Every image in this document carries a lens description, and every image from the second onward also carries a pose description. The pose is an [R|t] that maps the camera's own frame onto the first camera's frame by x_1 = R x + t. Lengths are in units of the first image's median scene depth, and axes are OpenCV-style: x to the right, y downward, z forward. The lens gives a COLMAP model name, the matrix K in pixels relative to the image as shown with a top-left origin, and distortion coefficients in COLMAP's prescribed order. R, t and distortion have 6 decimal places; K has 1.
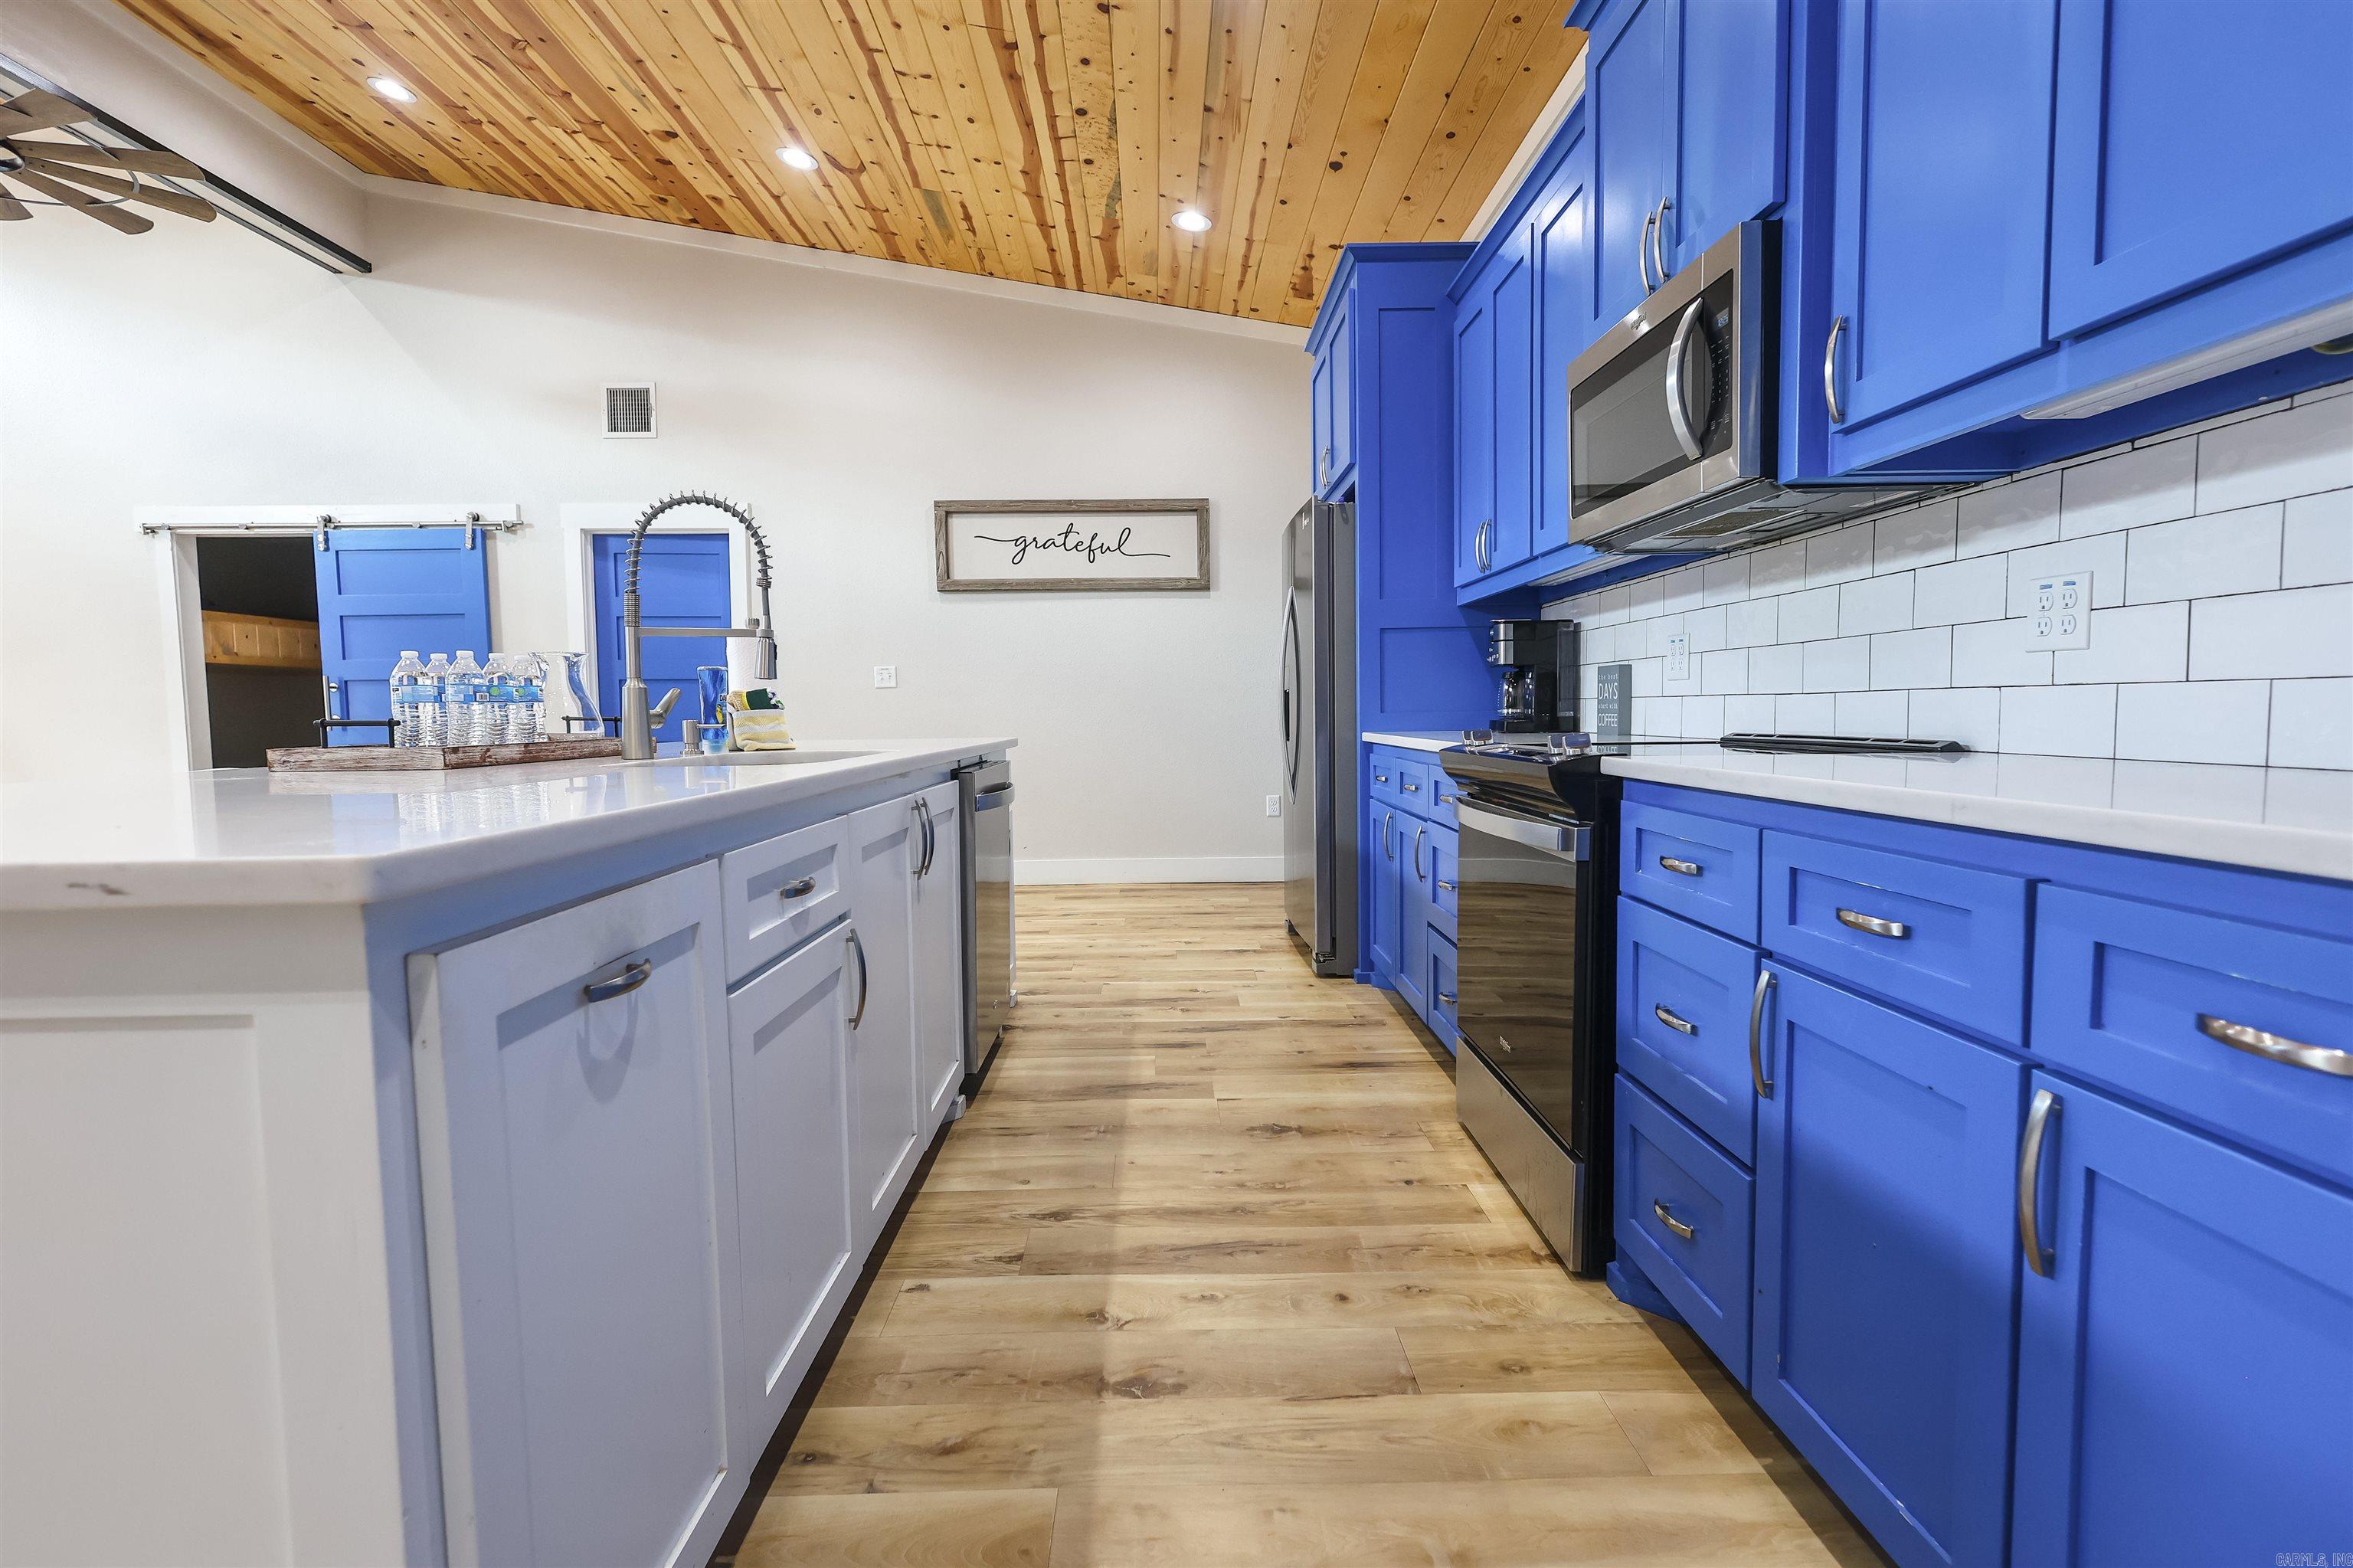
lens RADIAL K [[1091.3, 0, 1181.4], [0, 1091.3, 791.5], [0, 0, 1]] dist [-0.002582, 0.001874]
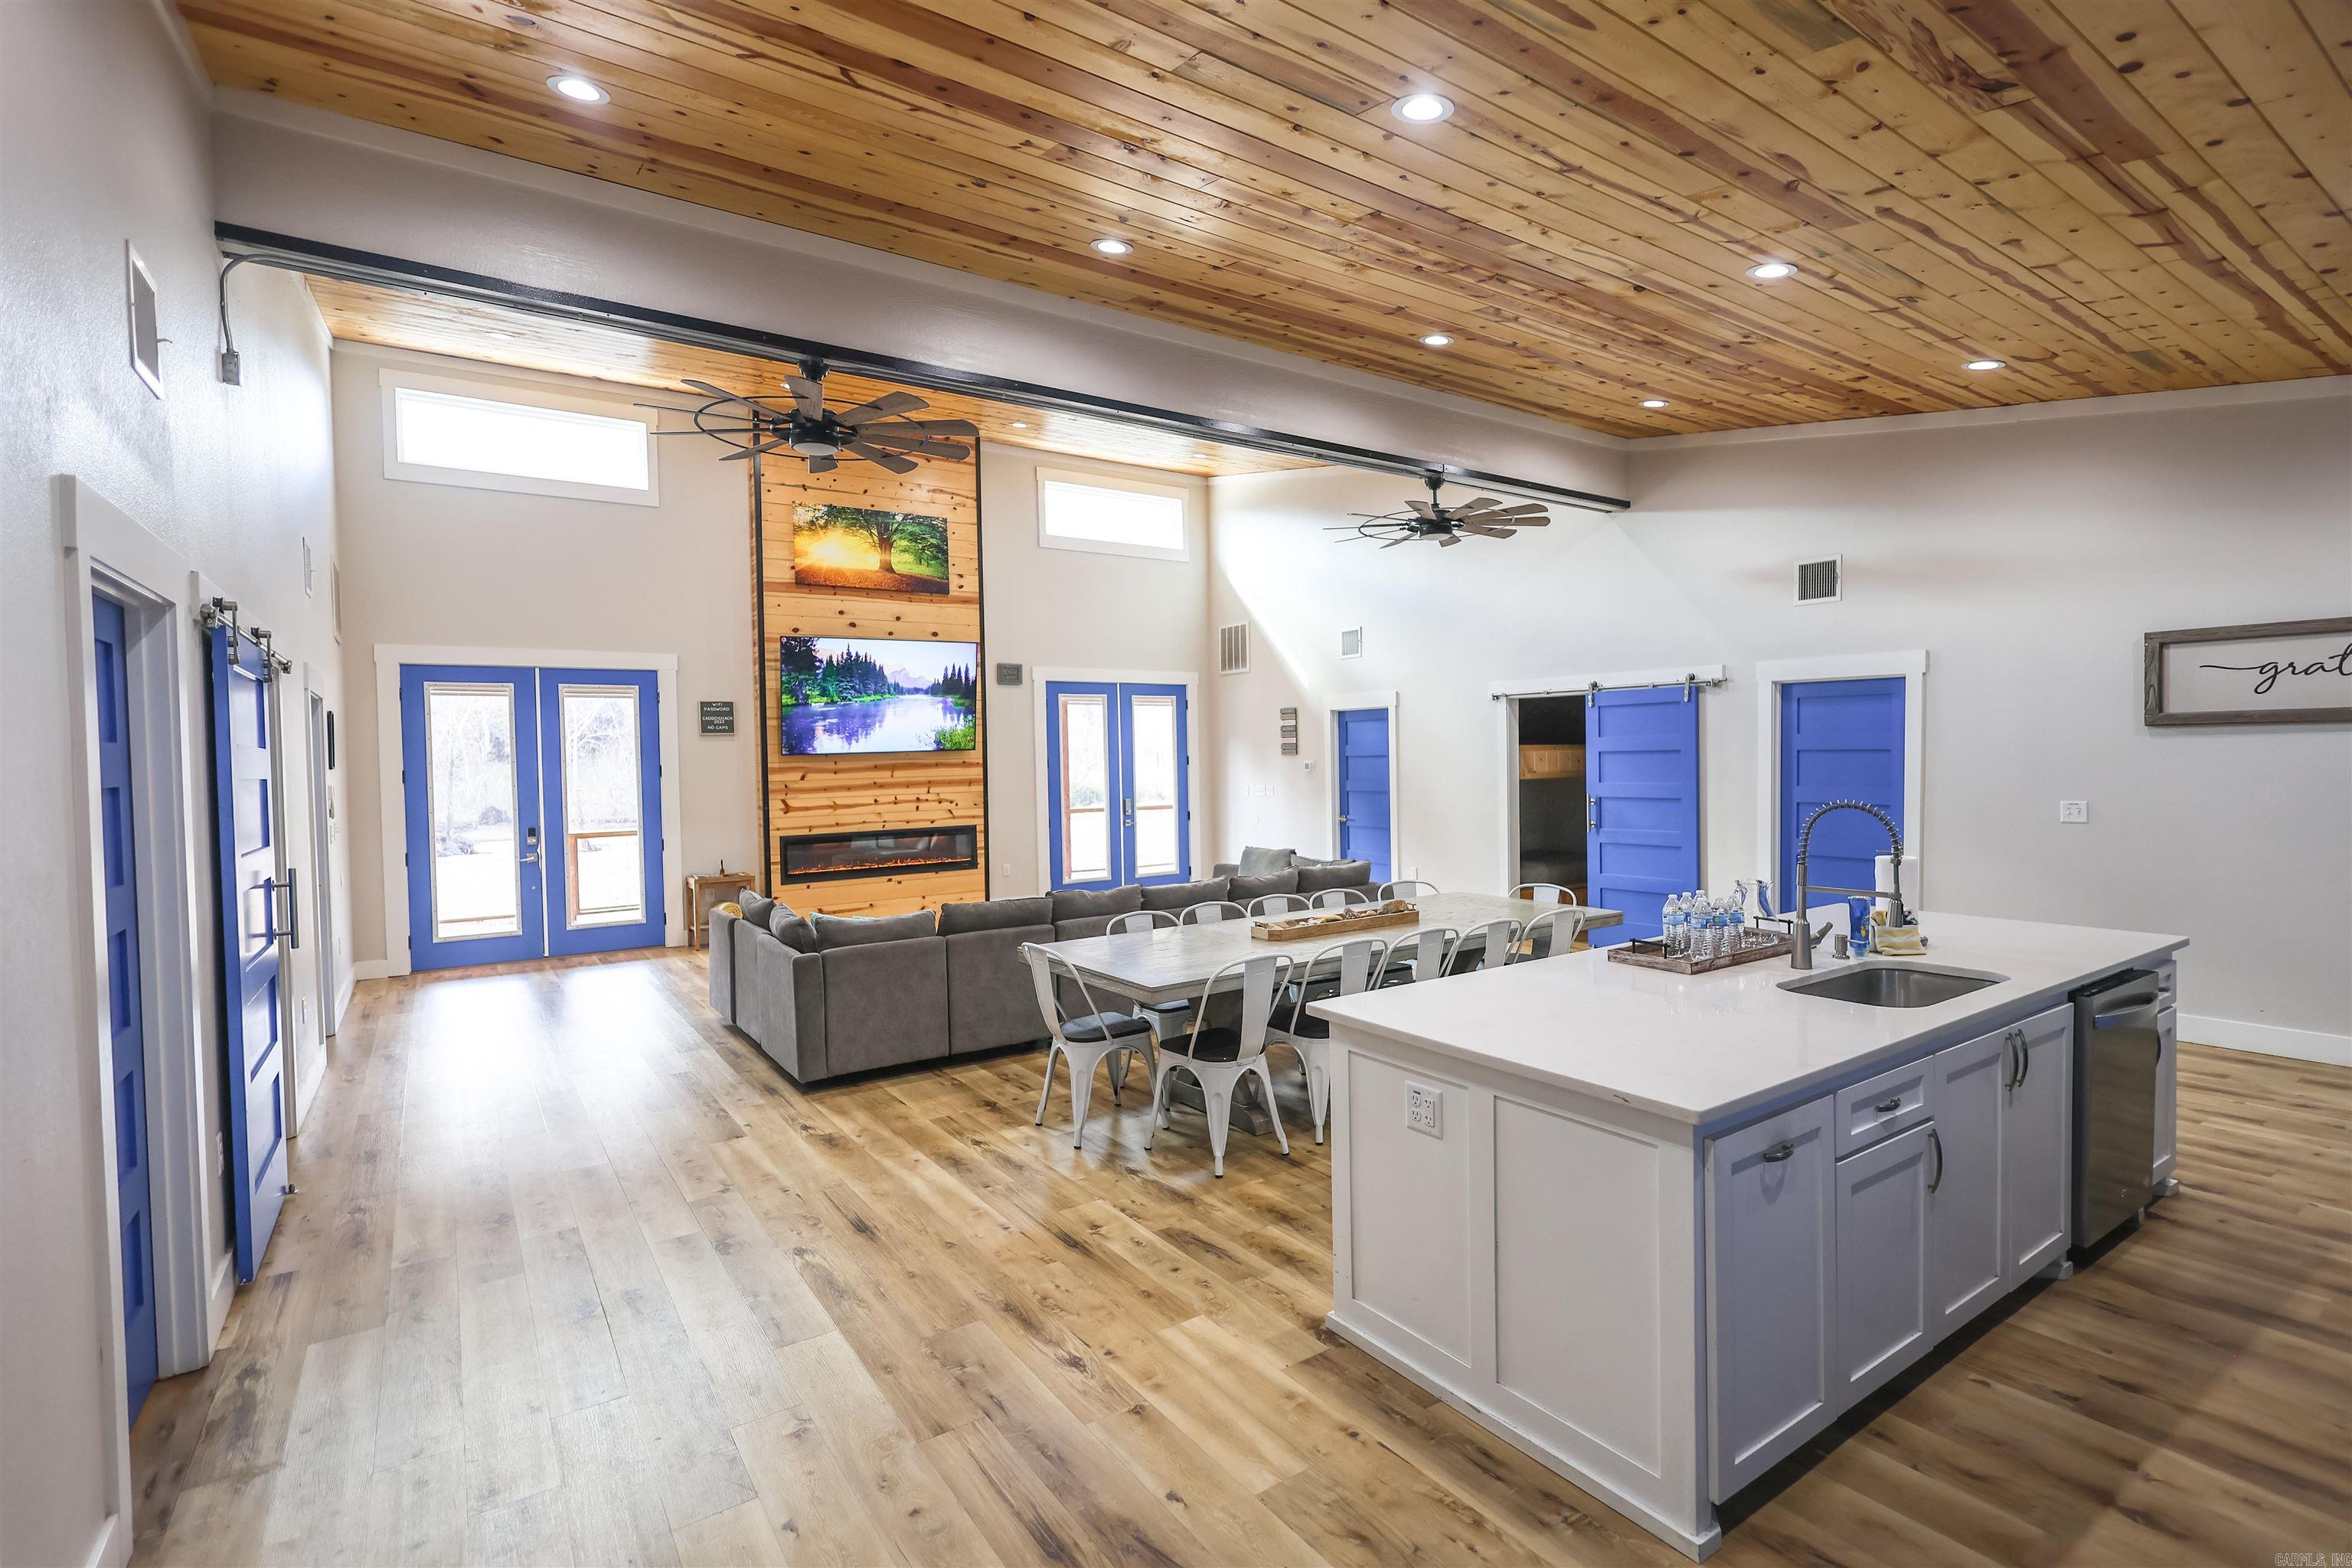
lens RADIAL K [[1090.8, 0, 1176.7], [0, 1090.8, 782.1], [0, 0, 1]] dist [-0.002582, 0.001874]
pose [[0.545163, 0.024383, -0.837975, 0.201098], [-0.051670, 0.998654, -0.004556, -0.152030], [0.836736, 0.045782, 0.545689, -0.392566]]
